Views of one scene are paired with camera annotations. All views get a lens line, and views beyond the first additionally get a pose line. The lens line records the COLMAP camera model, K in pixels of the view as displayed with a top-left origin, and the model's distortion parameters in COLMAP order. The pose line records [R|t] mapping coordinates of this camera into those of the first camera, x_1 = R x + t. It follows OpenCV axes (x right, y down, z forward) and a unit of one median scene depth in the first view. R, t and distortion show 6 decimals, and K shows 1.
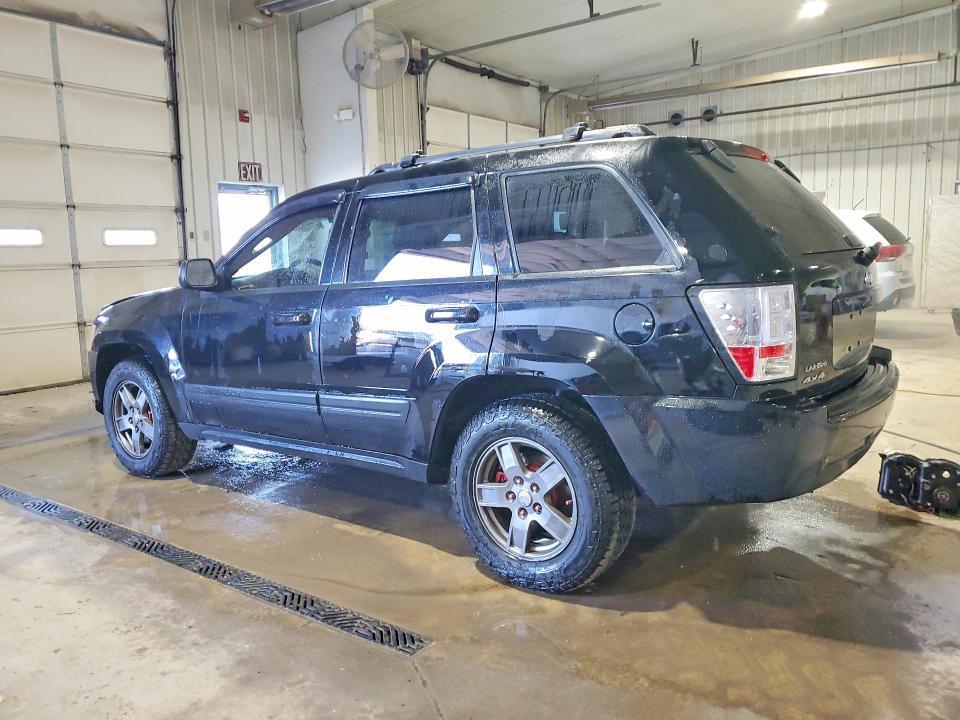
lens RADIAL K [[752.6, 0, 477.3], [0, 752.6, 353.3], [0, 0, 1]] dist [-0.000884, 0.038731]
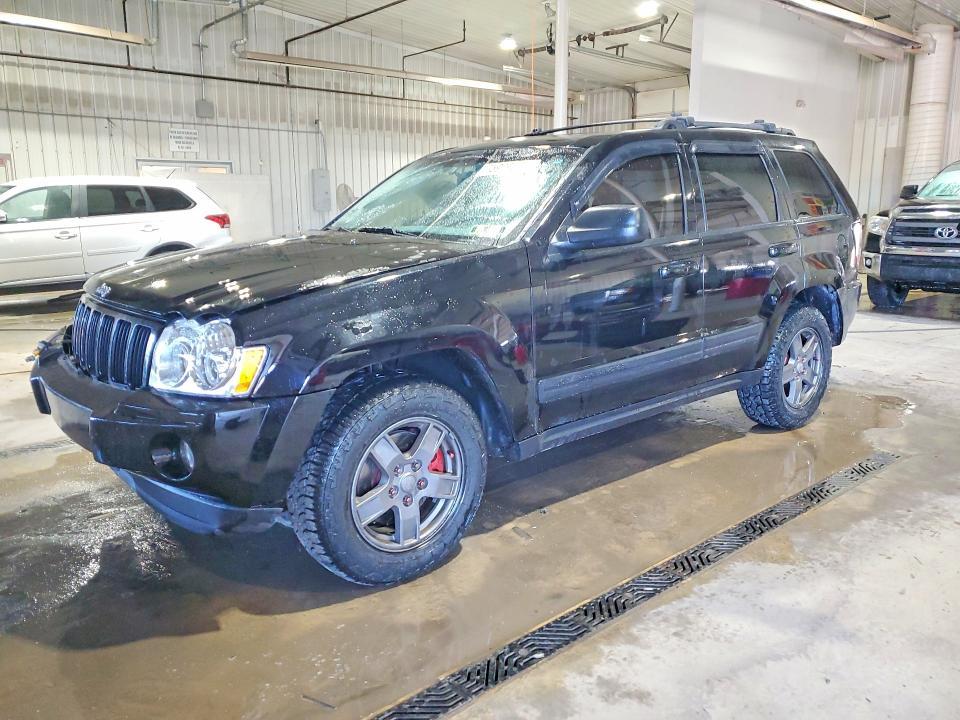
lens RADIAL K [[752.6, 0, 477.3], [0, 752.6, 353.3], [0, 0, 1]] dist [-0.000884, 0.038731]
pose [[0.223998, -0.160489, 0.961284, -1.222291], [0.135711, 0.981875, 0.132304, -0.096266], [-0.965094, 0.100821, 0.241719, 1.004846]]
